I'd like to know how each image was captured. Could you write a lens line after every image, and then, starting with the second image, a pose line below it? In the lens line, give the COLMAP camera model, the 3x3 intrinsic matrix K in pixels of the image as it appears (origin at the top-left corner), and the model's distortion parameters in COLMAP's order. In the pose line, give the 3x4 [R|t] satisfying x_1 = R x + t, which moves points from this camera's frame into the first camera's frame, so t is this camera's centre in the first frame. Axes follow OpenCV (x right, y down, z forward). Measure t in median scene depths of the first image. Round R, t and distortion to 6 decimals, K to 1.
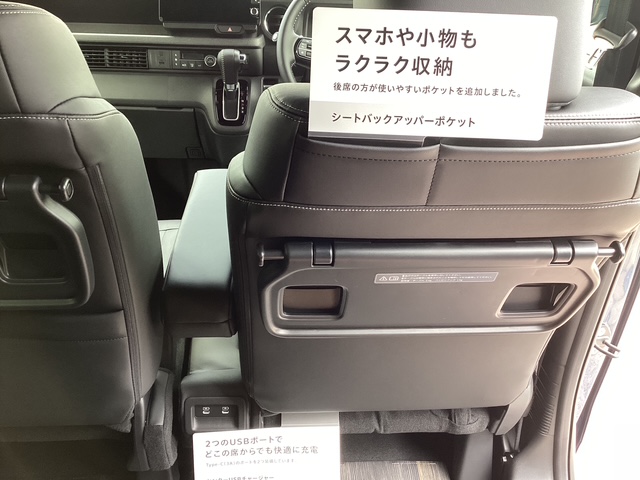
lens RADIAL K [[578.8, 0, 317.8], [0, 578.8, 243.3], [0, 0, 1]] dist [0.022210, -0.067349]
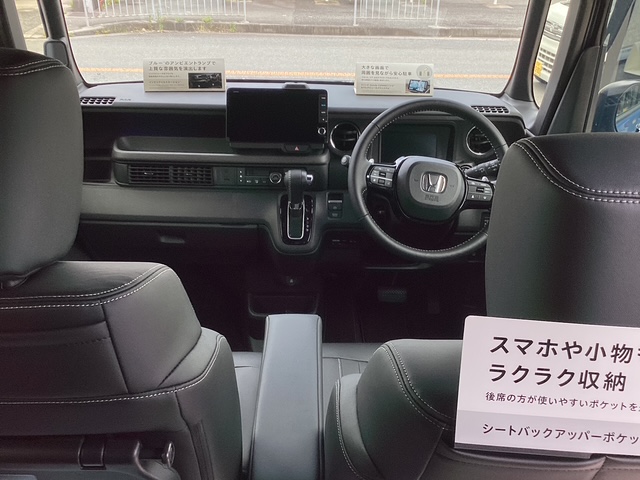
lens RADIAL K [[578.8, 0, 321.5], [0, 578.8, 235.4], [0, 0, 1]] dist [0.022210, -0.067349]
pose [[0.998997, 0.004922, -0.044500, -0.179918], [-0.007619, 0.998131, -0.060638, -0.448040], [0.044119, 0.060916, 0.997167, 0.092597]]
